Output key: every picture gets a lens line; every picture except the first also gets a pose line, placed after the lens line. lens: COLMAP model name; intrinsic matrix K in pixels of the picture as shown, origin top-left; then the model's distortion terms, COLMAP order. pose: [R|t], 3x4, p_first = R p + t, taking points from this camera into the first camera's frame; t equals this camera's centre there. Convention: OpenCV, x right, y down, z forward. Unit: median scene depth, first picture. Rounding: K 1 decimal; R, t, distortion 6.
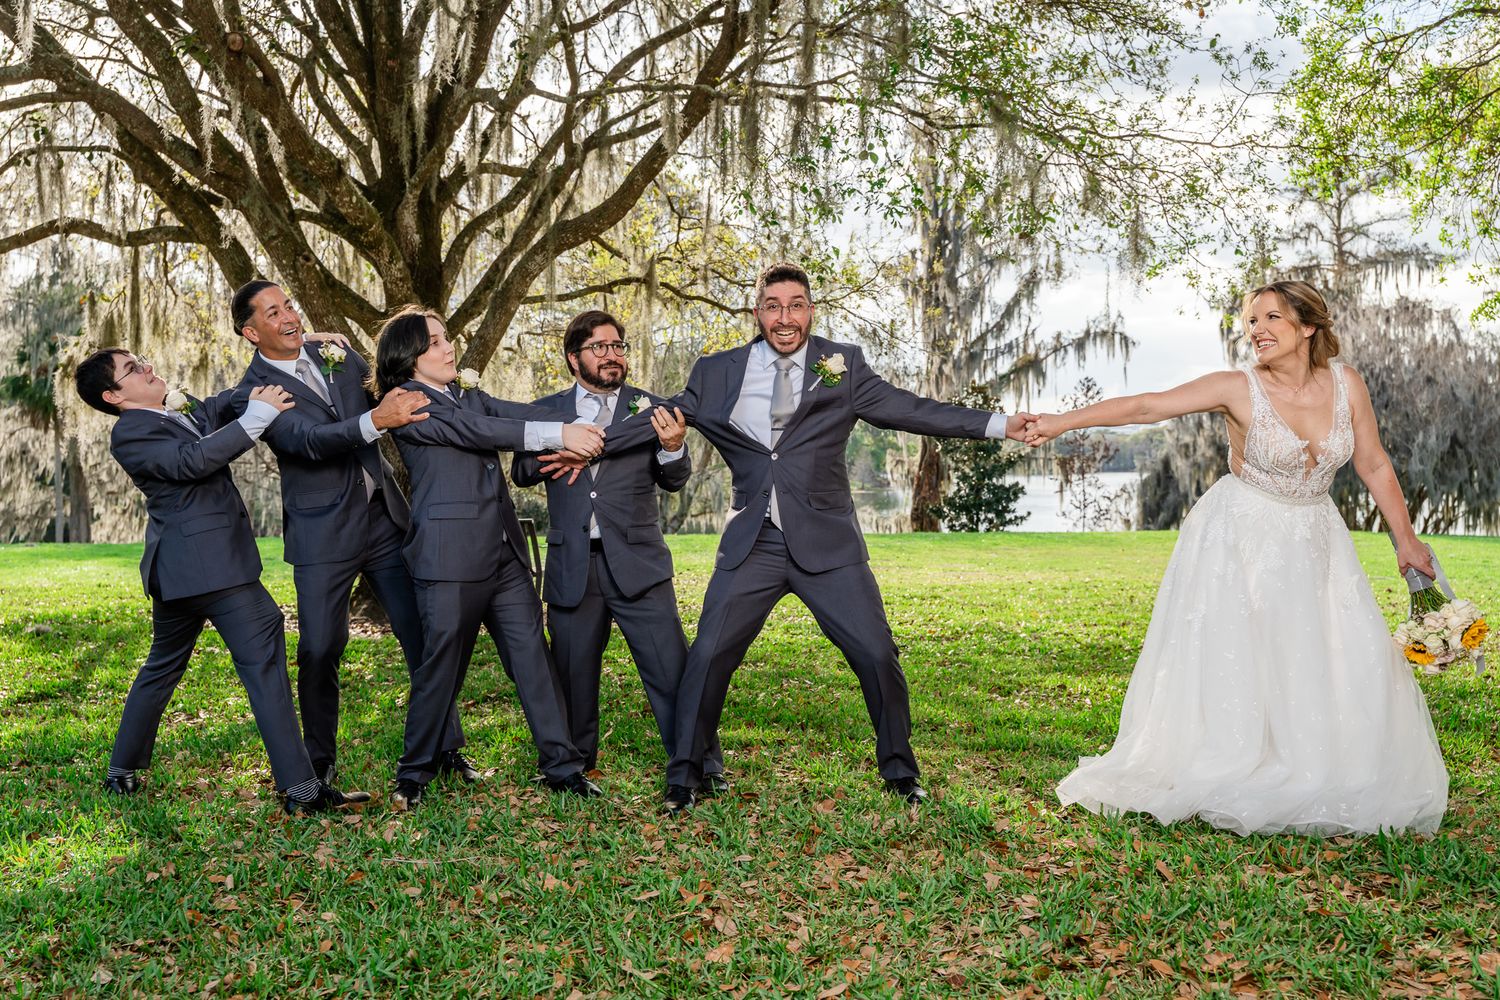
lens RADIAL K [[1474.6, 0, 747.1], [0, 1474.6, 497.4], [0, 0, 1]] dist [0.011352, 0.000000]
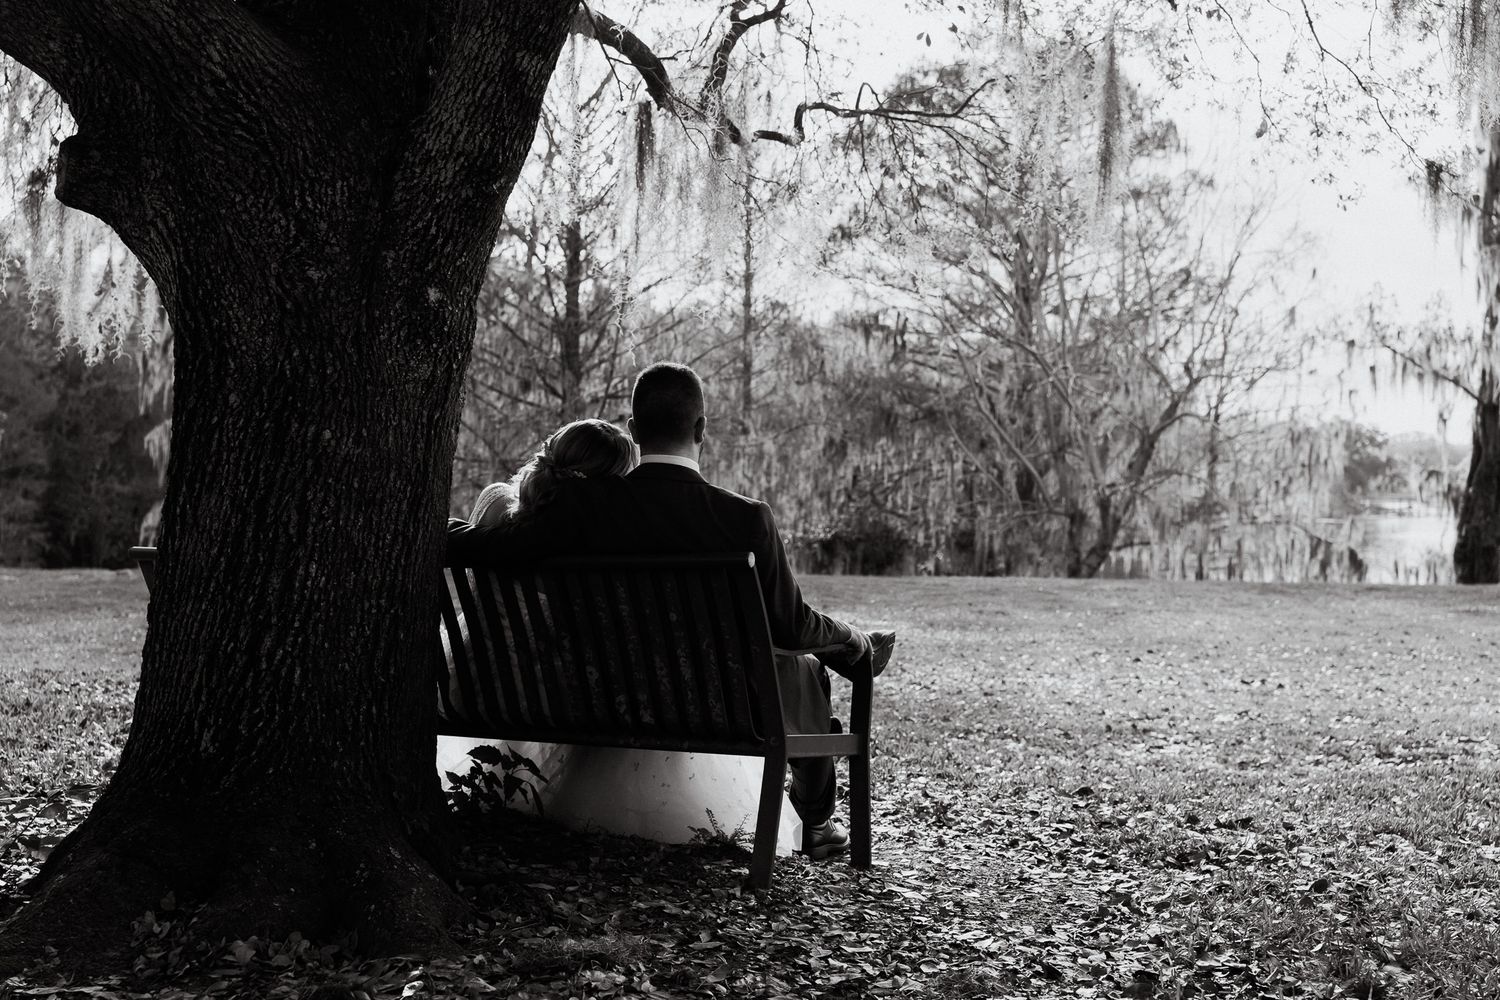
lens RADIAL K [[1983.0, 0, 746.8], [0, 1983.0, 492.3], [0, 0, 1]] dist [0.076565, 0.000000]
pose [[0.976376, 0.011505, -0.215773, -0.045578], [-0.014741, 0.999802, -0.013394, 0.010834], [0.215577, 0.016258, 0.976352, 0.521623]]
